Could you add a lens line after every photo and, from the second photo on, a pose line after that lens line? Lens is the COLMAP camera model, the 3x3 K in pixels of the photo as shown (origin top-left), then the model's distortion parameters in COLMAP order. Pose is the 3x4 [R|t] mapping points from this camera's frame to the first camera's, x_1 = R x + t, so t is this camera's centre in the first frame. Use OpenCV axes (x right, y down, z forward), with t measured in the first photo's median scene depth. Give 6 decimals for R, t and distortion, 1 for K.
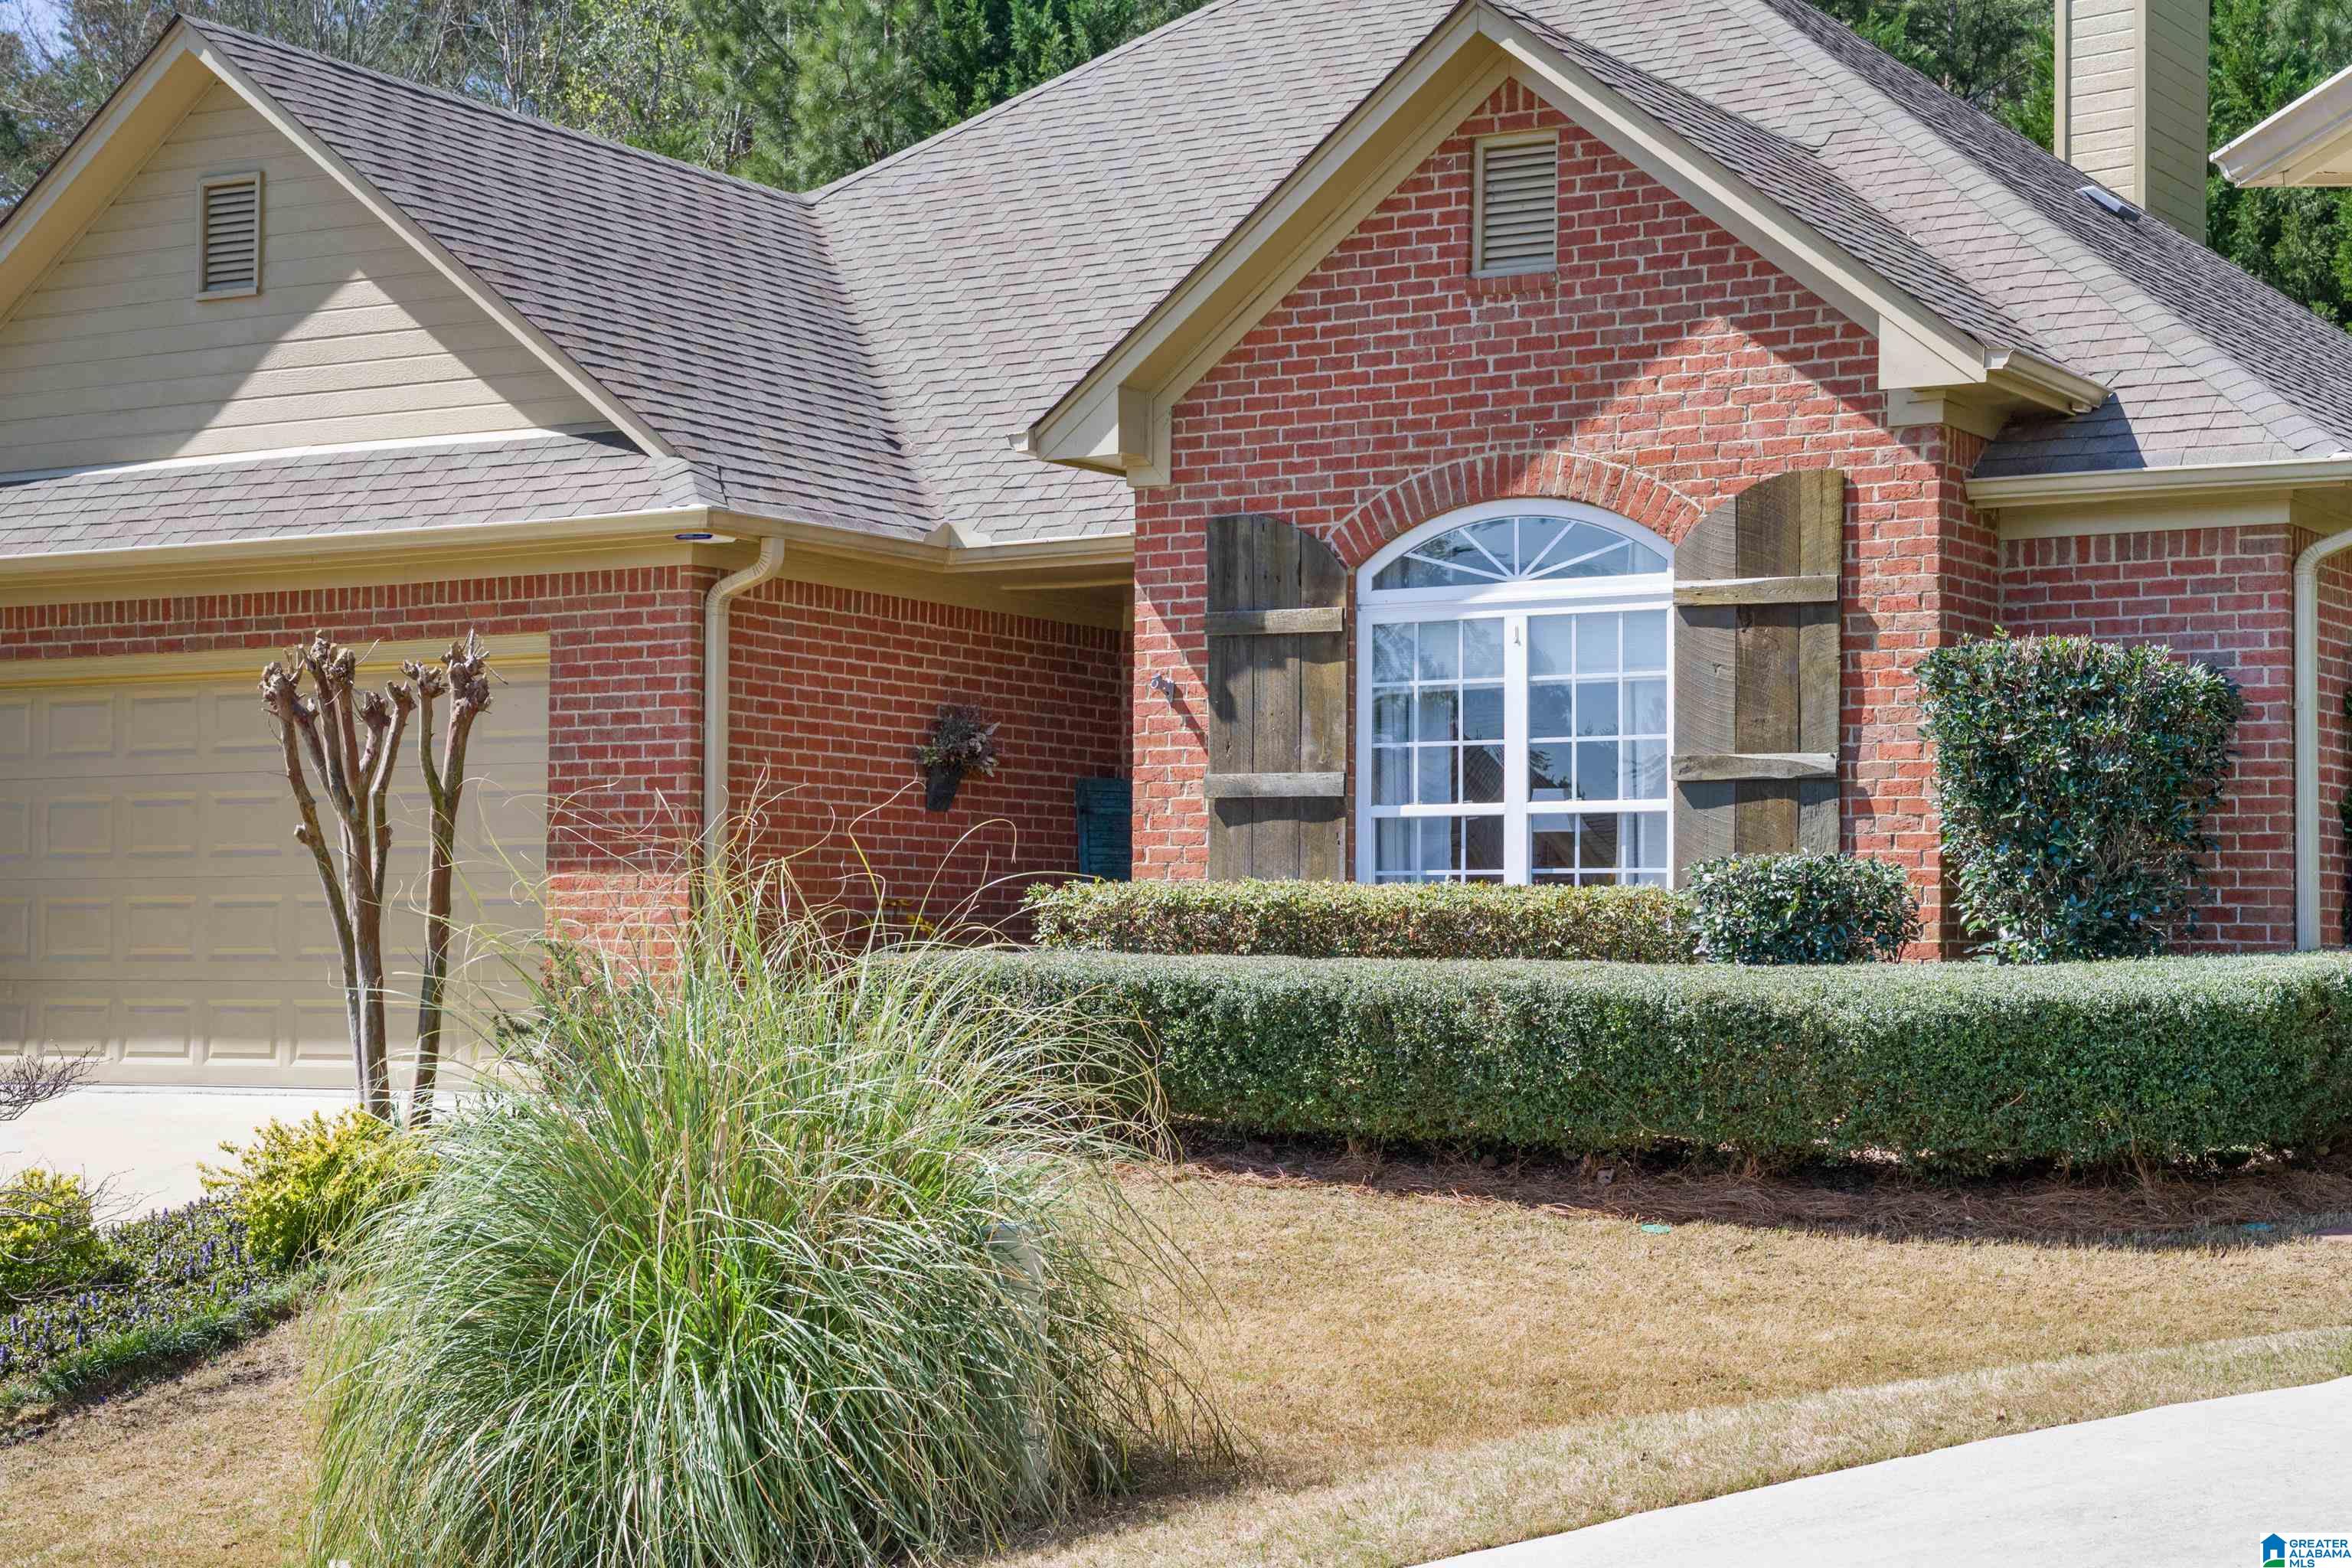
lens RADIAL K [[3838.2, 0, 1174.1], [0, 3838.2, 1061.2], [0, 0, 1]] dist [-0.003287, 0.172948]
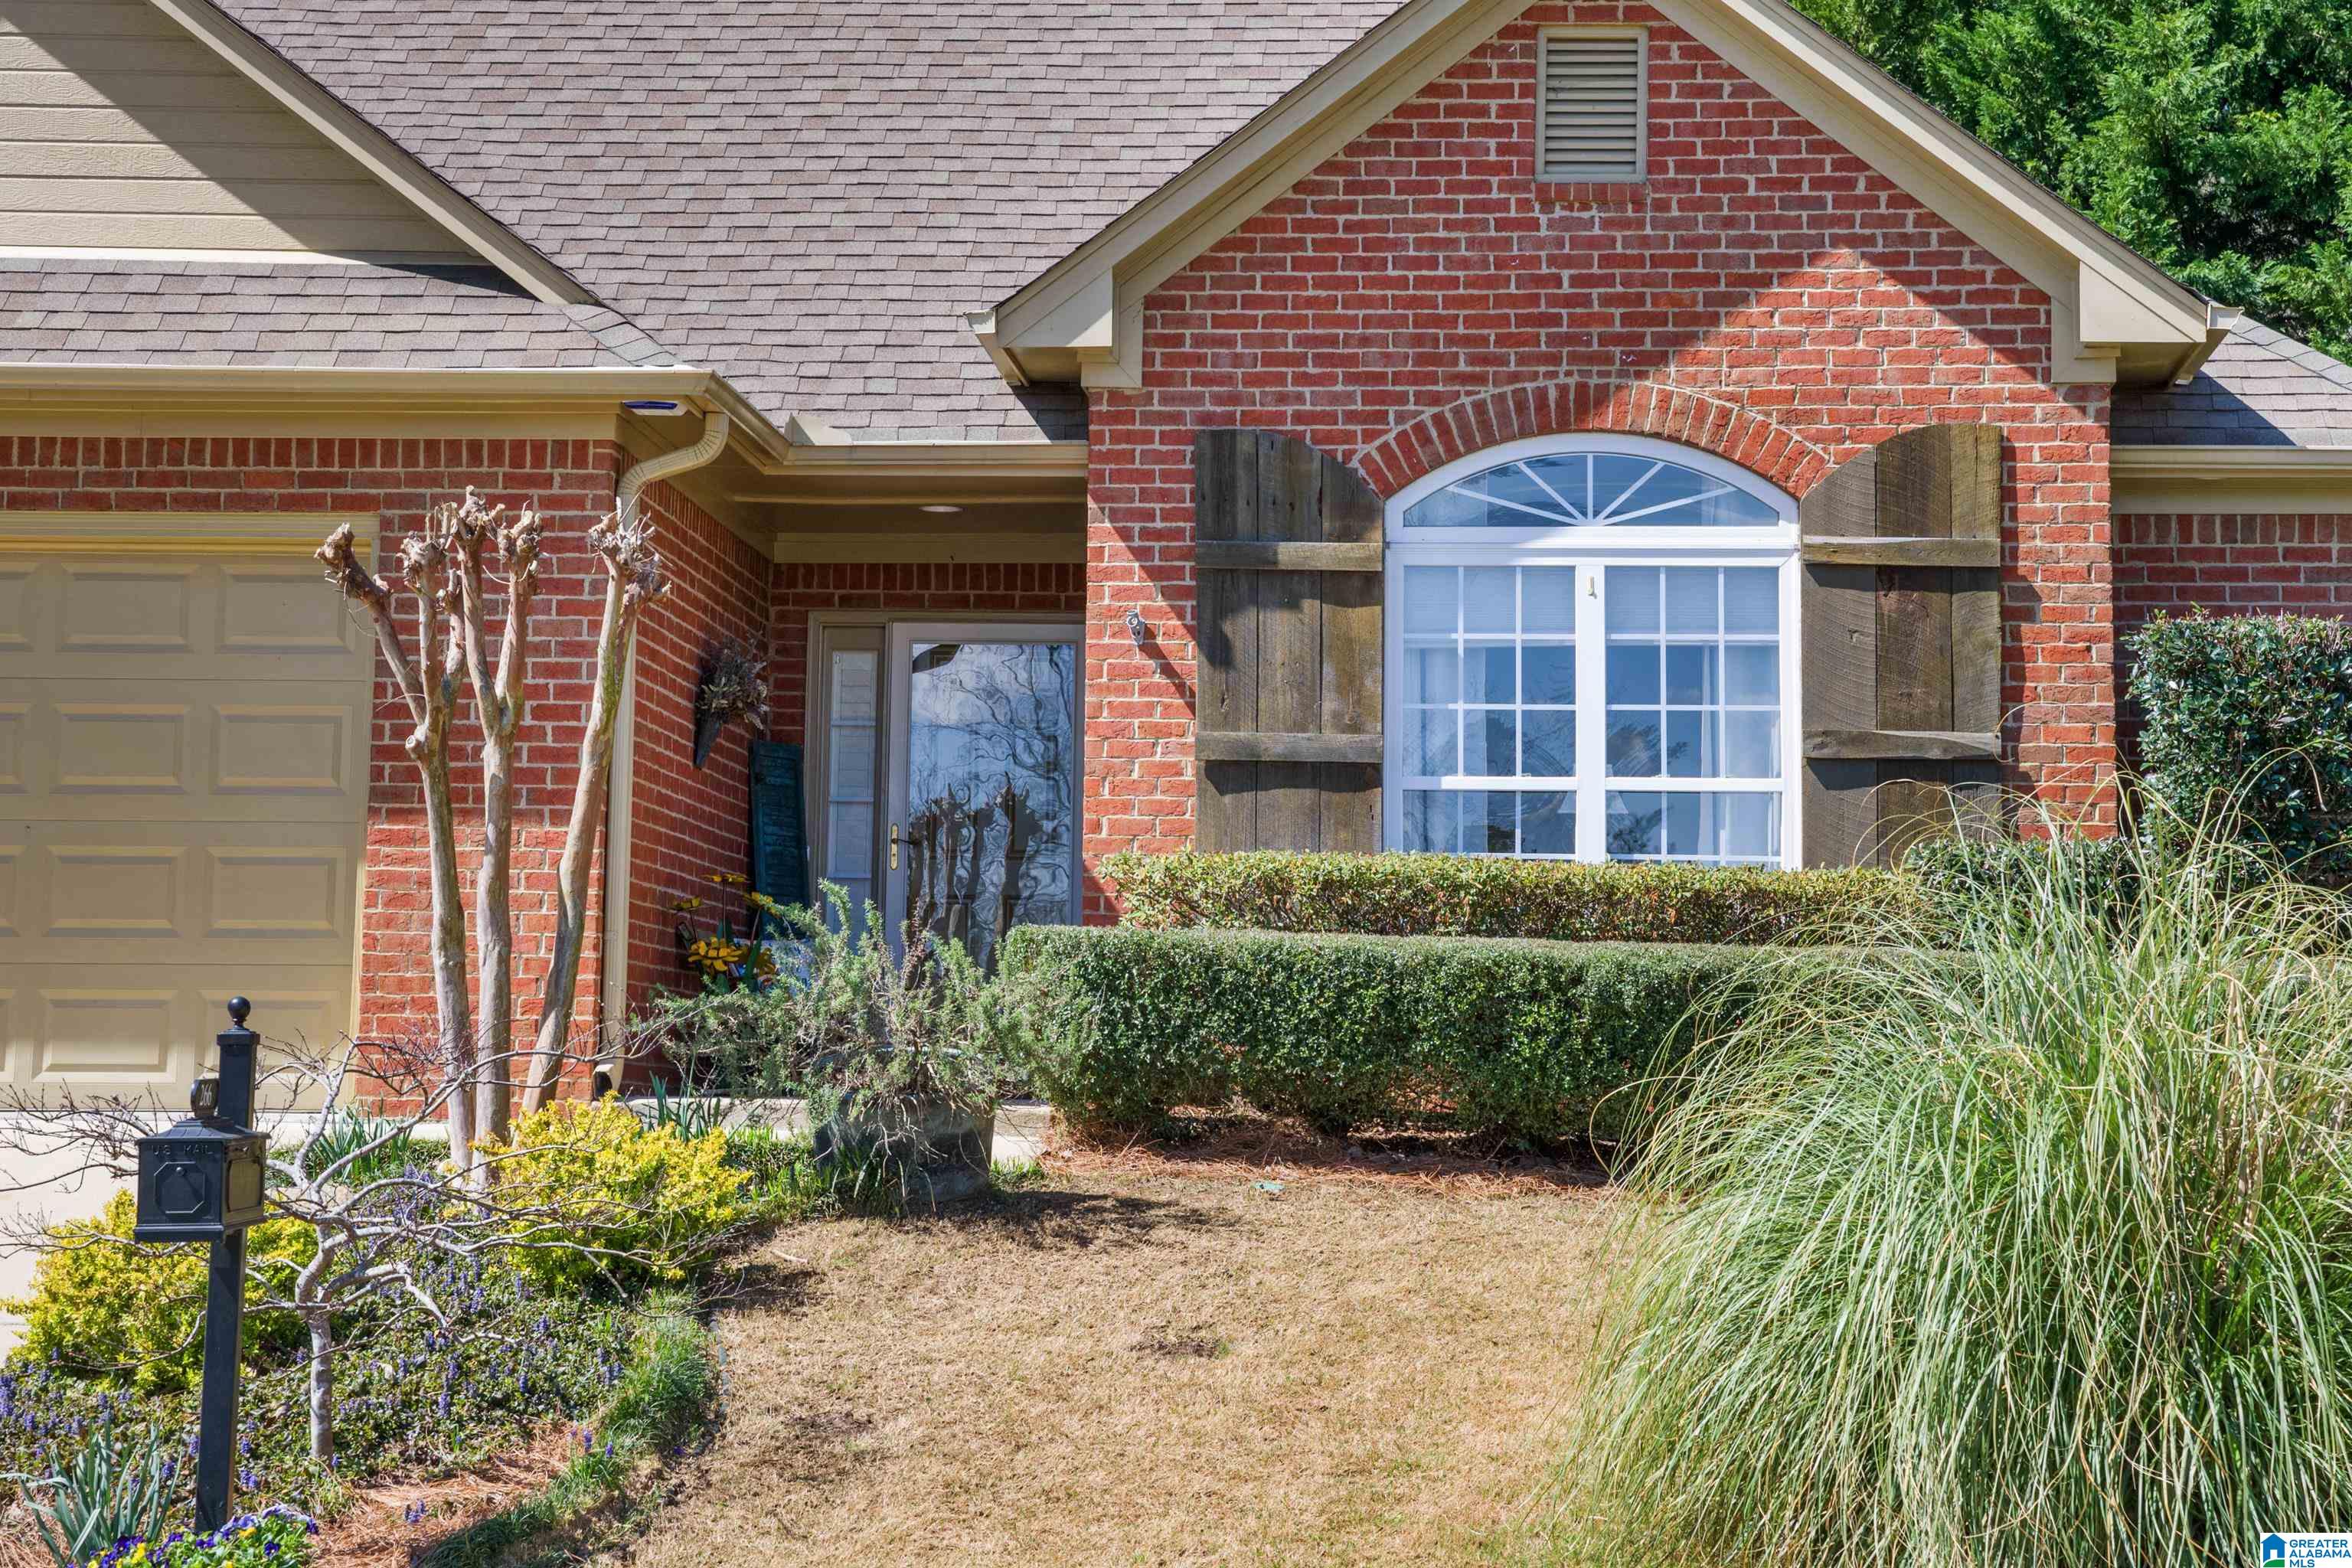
lens RADIAL K [[4685.0, 0, 1239.4], [0, 4685.0, 683.5], [0, 0, 1]] dist [0.031562, 2.021123]
pose [[0.893443, 0.049069, 0.446487, -0.458743], [-0.000027, 0.994021, -0.109190, 0.027869], [-0.449176, 0.097543, 0.888103, 0.087434]]
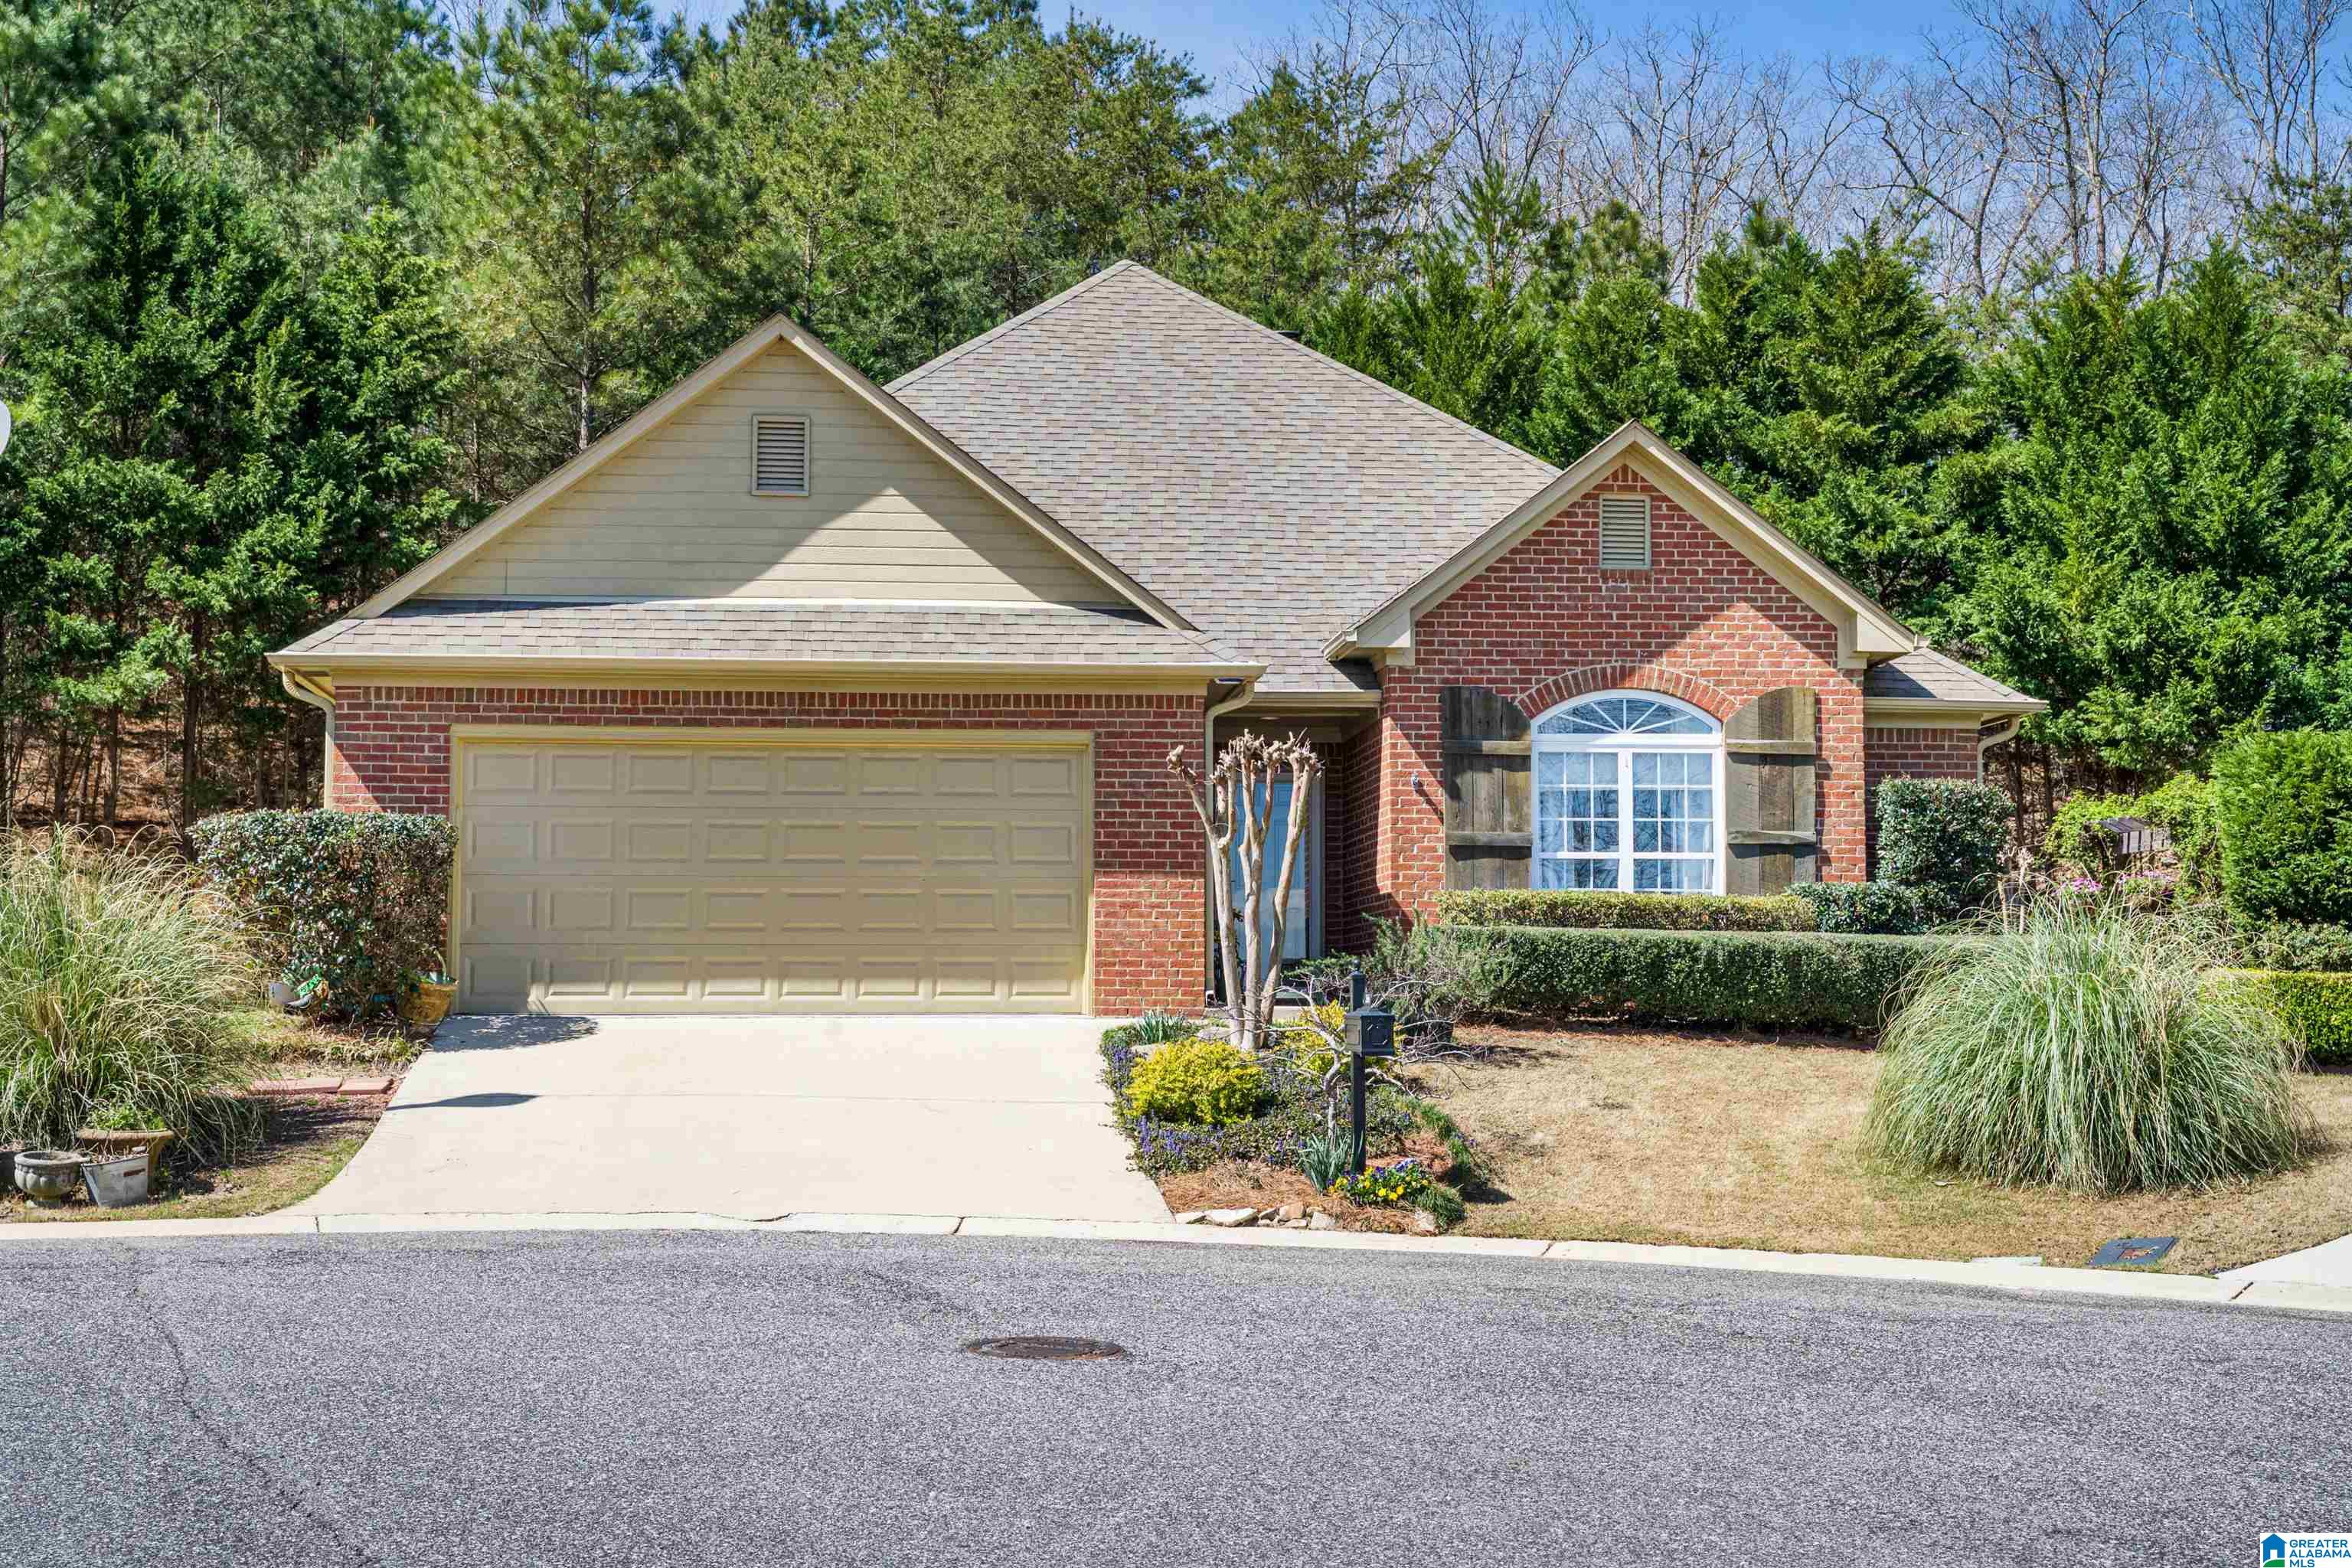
lens RADIAL K [[3159.8, 0, 1177.3], [0, 3159.8, 1061.8], [0, 0, 1]] dist [-0.039322, -0.021157]
pose [[0.816377, -0.007740, 0.577467, -0.969852], [0.014864, 0.999861, -0.007612, 0.042287], [-0.577328, 0.014798, 0.816378, -0.119464]]
